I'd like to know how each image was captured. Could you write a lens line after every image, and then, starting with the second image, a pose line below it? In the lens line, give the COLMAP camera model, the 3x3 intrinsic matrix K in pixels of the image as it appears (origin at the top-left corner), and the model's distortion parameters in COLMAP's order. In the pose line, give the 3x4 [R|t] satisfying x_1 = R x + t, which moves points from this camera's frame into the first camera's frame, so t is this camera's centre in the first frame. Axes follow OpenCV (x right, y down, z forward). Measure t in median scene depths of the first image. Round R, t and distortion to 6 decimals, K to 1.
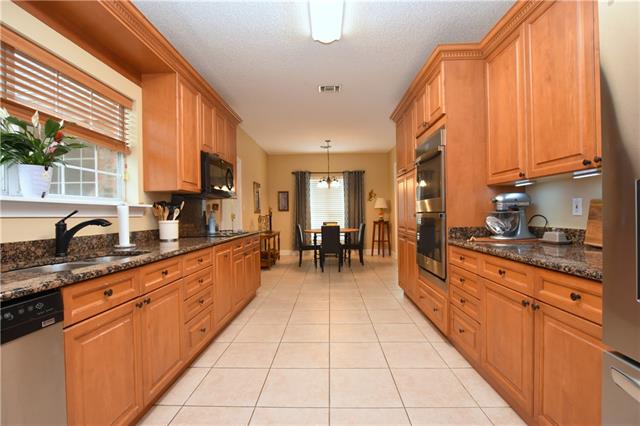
lens RADIAL K [[281.0, 0, 315.6], [0, 281.0, 218.7], [0, 0, 1]] dist [-0.021475, 0.000245]
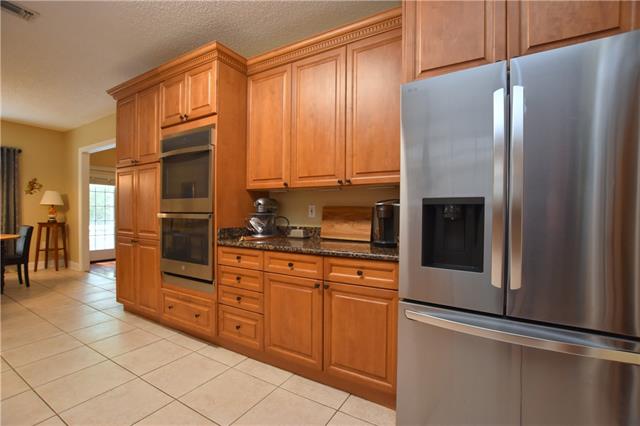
lens RADIAL K [[281.0, 0, 315.6], [0, 281.0, 218.7], [0, 0, 1]] dist [-0.021475, 0.000245]
pose [[0.501815, 0.002716, 0.864970, -0.225645], [-0.001328, 0.999996, -0.002369, -0.001500], [-0.864974, 0.000040, 0.501817, 0.209600]]
